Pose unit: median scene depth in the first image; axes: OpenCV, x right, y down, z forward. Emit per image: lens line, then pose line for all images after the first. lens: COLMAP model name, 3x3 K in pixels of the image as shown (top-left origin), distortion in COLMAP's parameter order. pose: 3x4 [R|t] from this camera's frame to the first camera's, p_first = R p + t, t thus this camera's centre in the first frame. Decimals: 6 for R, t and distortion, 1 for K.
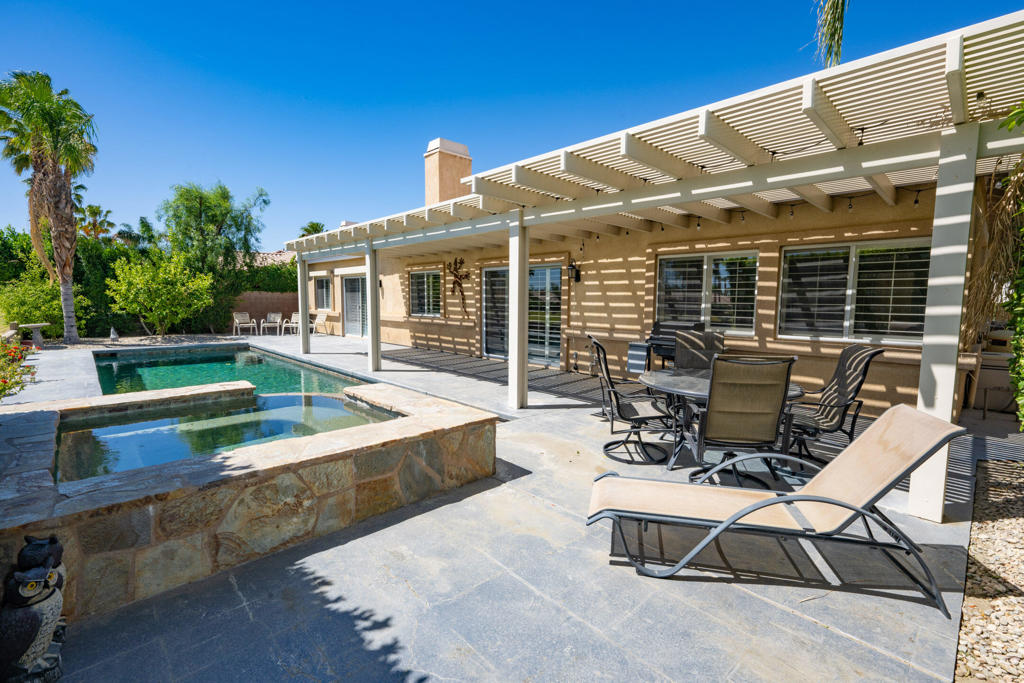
lens RADIAL K [[467.6, 0, 512.0], [0, 467.6, 341.5], [0, 0, 1]] dist [-0.029819, 0.000007]
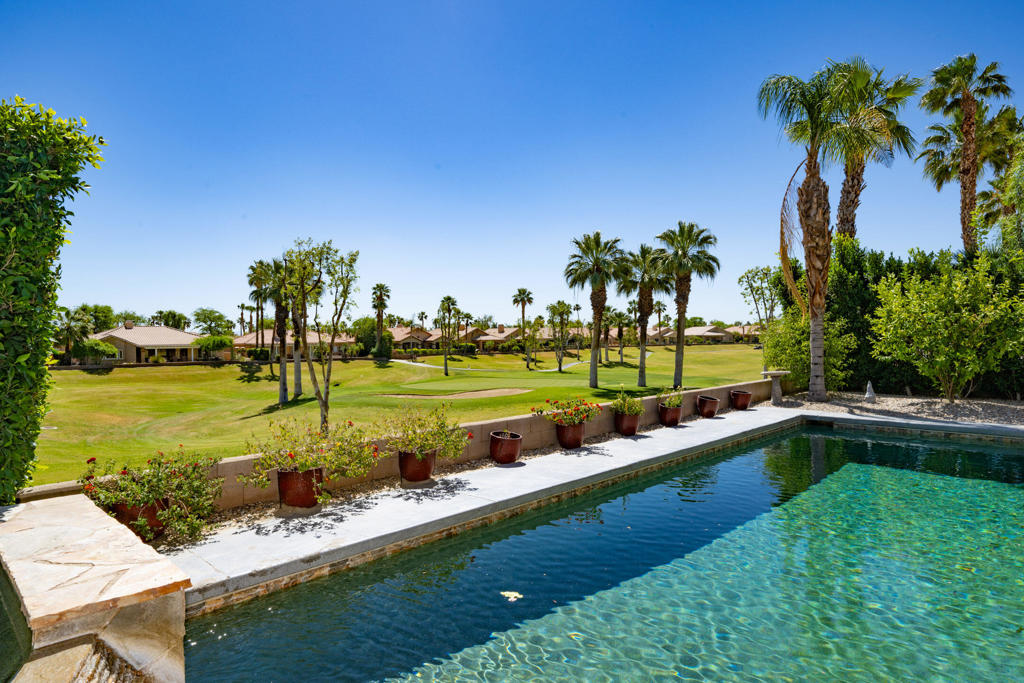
lens RADIAL K [[588.5, 0, 515.0], [0, 588.5, 351.4], [0, 0, 1]] dist [0.001294, 0.000642]
pose [[0.037773, 0.001380, -0.999285, -0.045617], [-0.069593, 0.997575, -0.001253, -0.032985], [0.996860, 0.069590, 0.037778, 0.407114]]
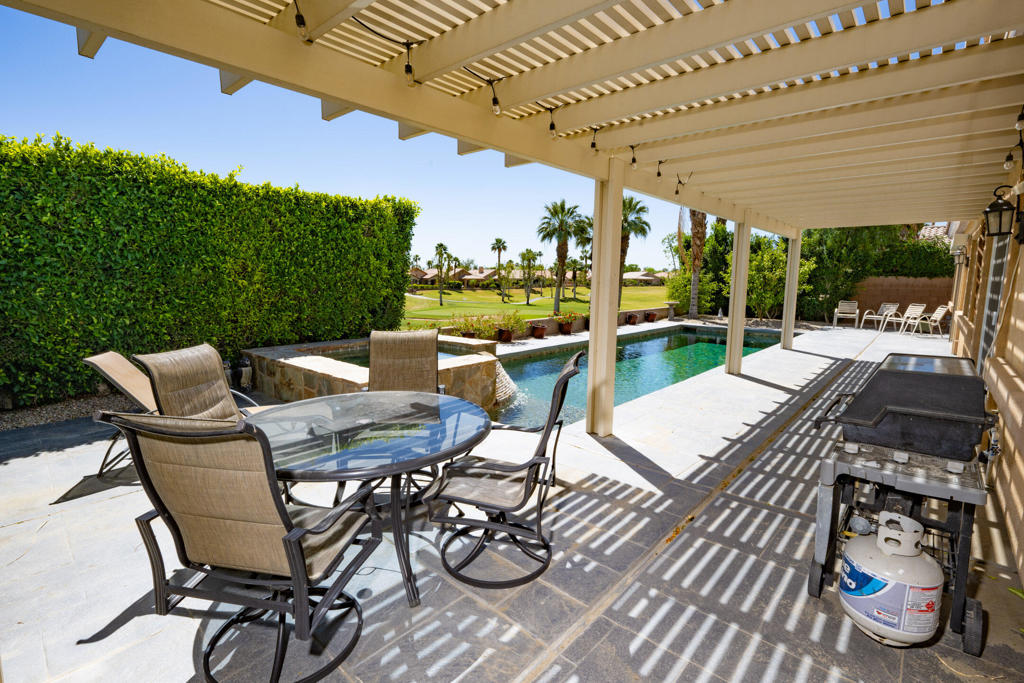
lens RADIAL K [[467.6, 0, 512.0], [0, 467.6, 341.5], [0, 0, 1]] dist [-0.029819, 0.000007]
pose [[0.086691, 0.115239, -0.989548, 0.264756], [-0.091128, 0.990040, 0.107313, -0.022766], [0.992059, 0.080873, 0.096329, 0.306751]]
